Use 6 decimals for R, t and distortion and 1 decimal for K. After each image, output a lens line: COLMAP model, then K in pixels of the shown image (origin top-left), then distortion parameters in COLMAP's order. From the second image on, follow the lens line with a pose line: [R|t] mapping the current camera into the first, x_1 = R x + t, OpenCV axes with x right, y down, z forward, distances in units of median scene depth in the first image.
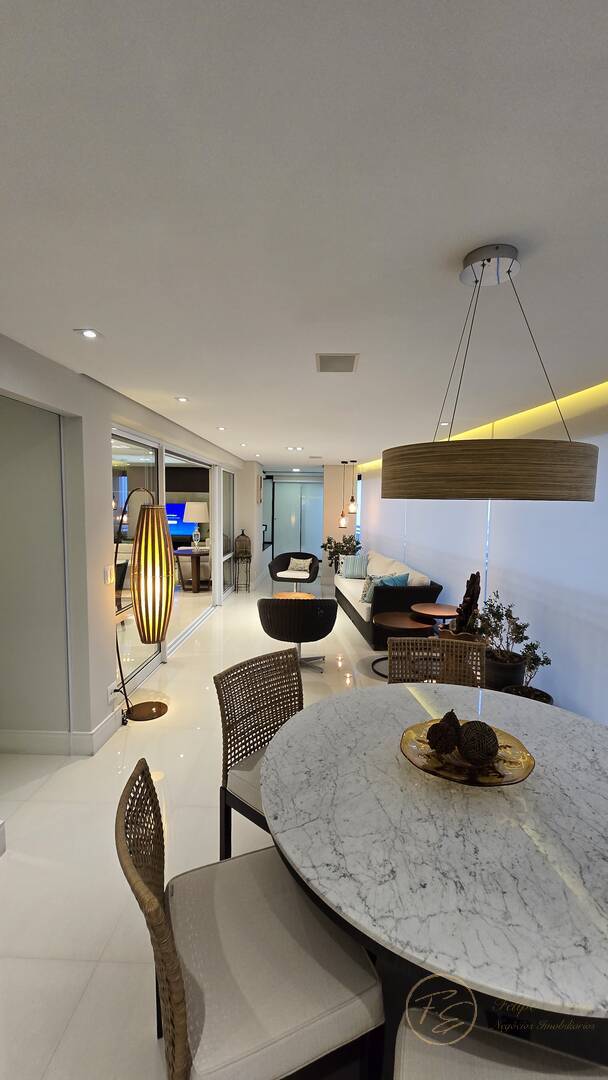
lens RADIAL K [[443.3, 0, 306.5], [0, 443.3, 539.1], [0, 0, 1]] dist [0.001680, -0.002399]
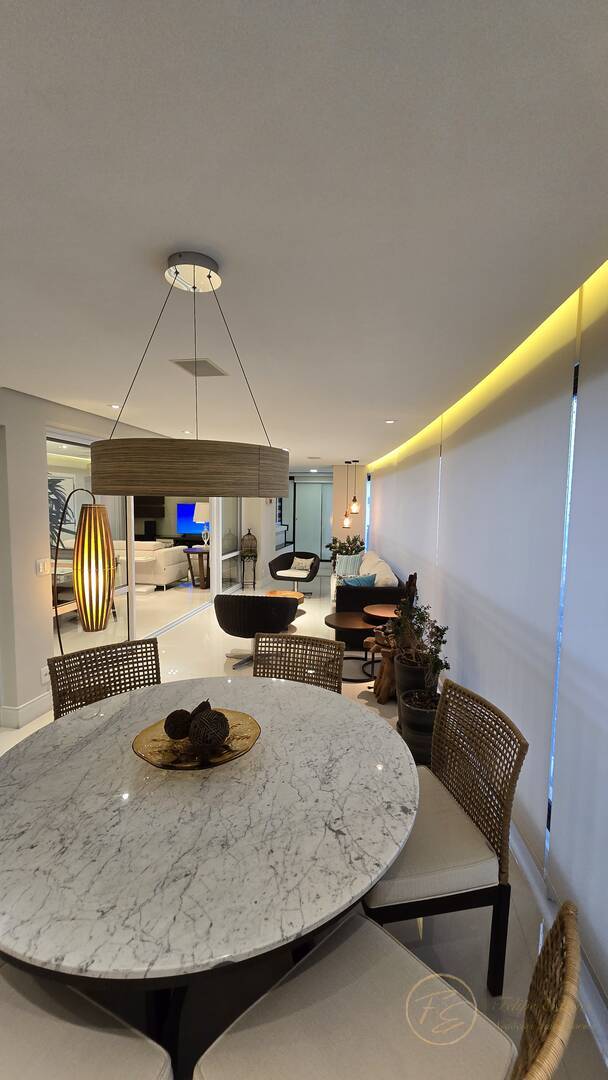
lens RADIAL K [[443.3, 0, 310.0], [0, 443.3, 540.7], [0, 0, 1]] dist [0.001680, -0.002399]
pose [[0.989039, 0.011146, -0.147233, 0.150352], [-0.010913, 0.999938, 0.002389, 0.001710], [0.147250, -0.000756, 0.989099, 0.001701]]
